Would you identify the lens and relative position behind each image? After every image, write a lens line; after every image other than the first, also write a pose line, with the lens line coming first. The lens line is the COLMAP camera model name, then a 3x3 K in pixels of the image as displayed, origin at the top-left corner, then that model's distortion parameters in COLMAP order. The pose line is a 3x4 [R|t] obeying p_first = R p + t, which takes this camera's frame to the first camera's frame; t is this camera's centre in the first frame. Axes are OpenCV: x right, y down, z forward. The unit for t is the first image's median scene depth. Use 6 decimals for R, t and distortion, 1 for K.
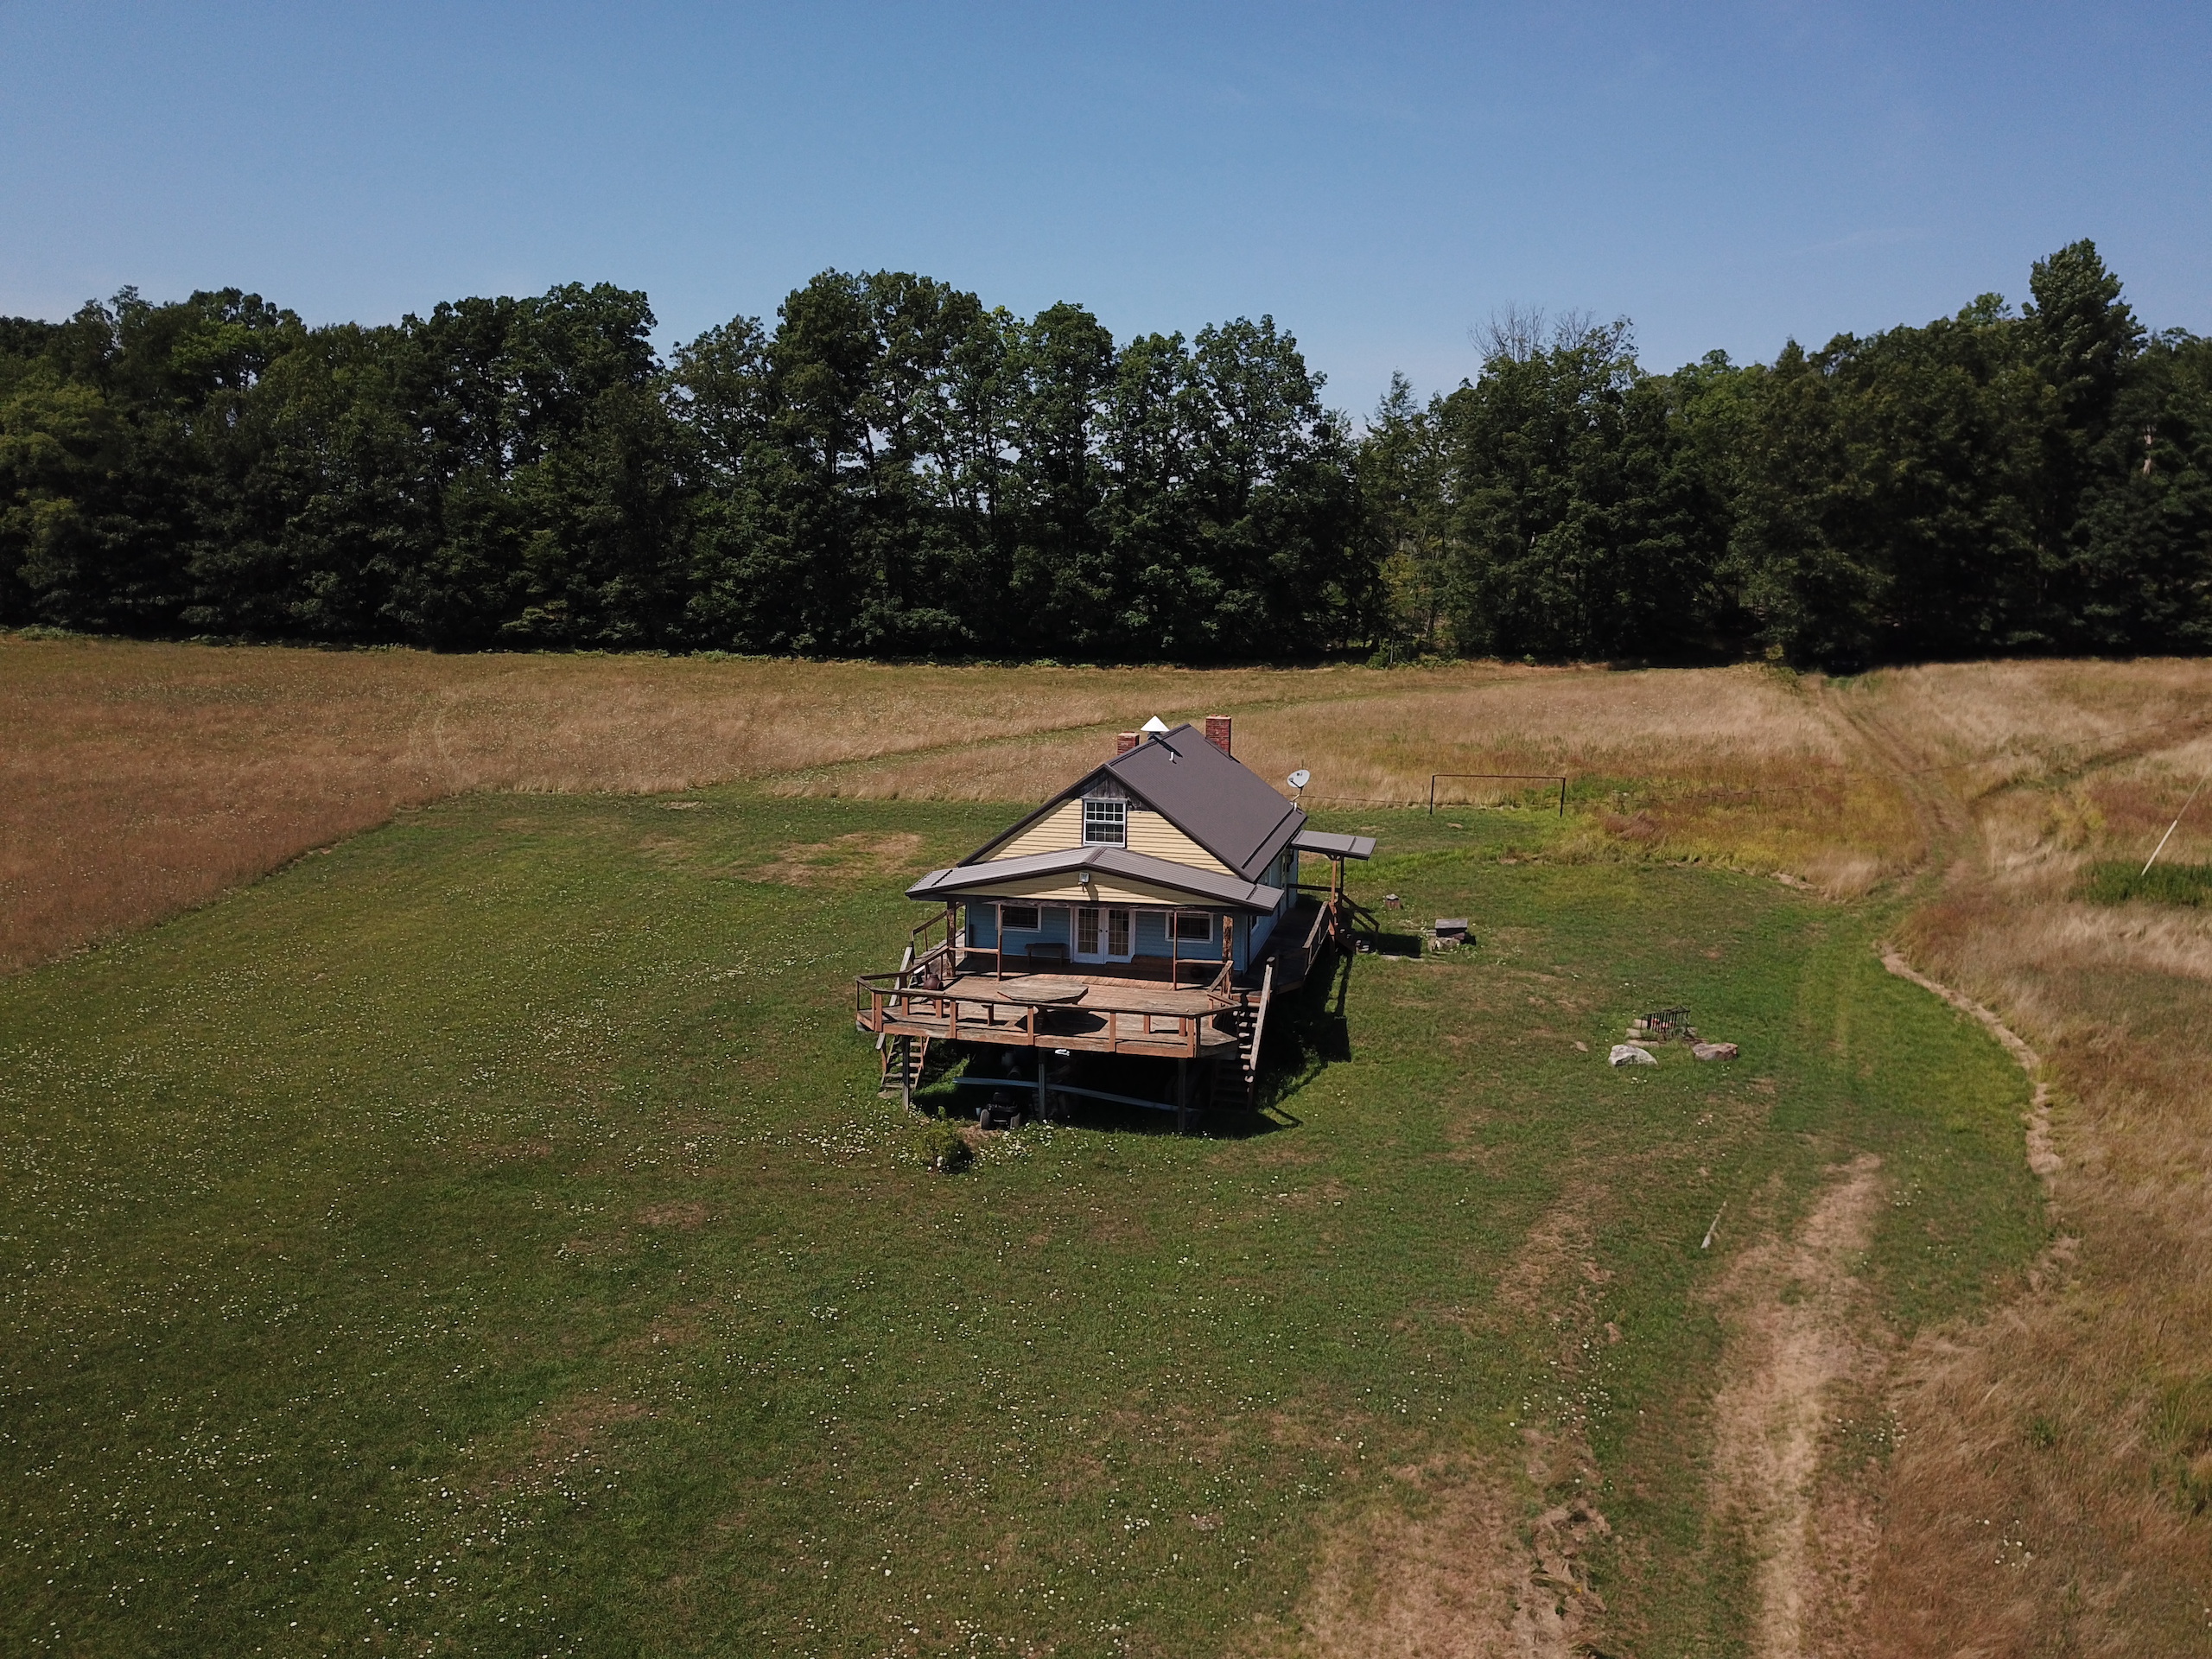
lens RADIAL K [[1667.8, 0, 1117.7], [0, 1667.8, 827.4], [0, 0, 1]] dist [-0.011486, -0.001498]
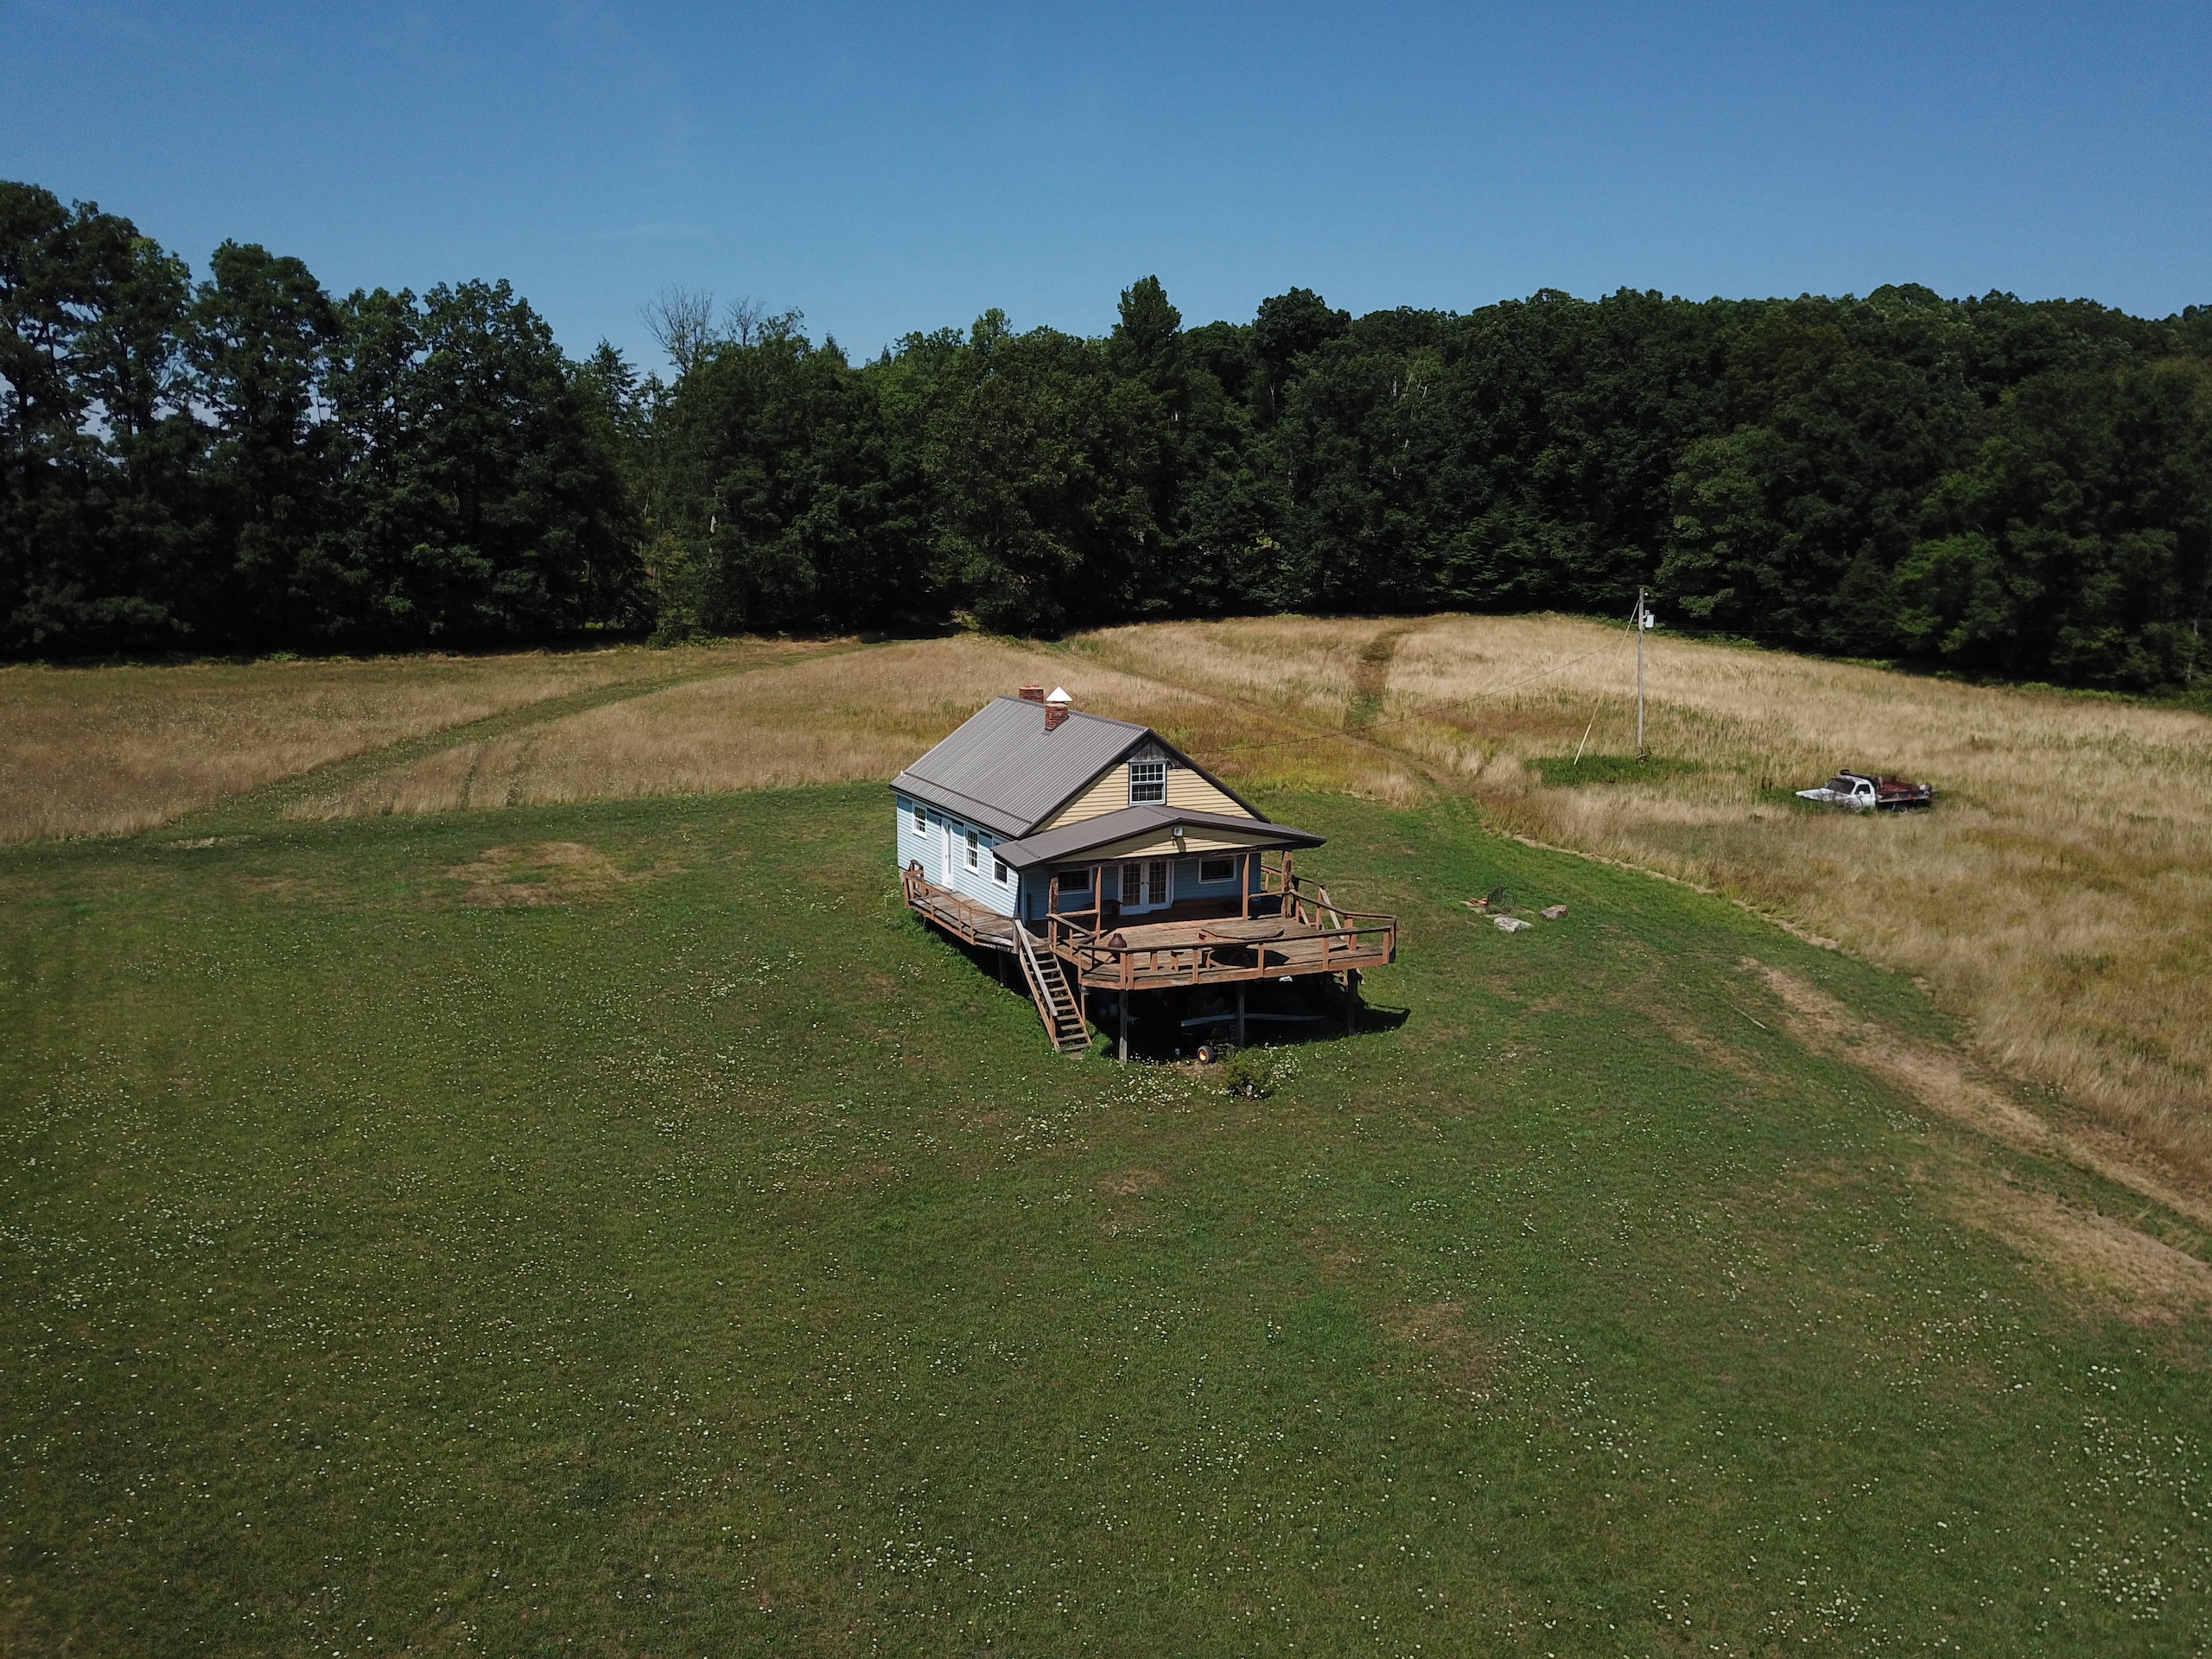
lens RADIAL K [[1667.8, 0, 1126.8], [0, 1667.8, 818.1], [0, 0, 1]] dist [-0.011486, -0.001498]
pose [[0.802057, -0.095459, 0.589569, -0.219393], [0.091103, 0.995147, 0.037190, -0.007230], [-0.590258, 0.023884, 0.806861, 0.041566]]
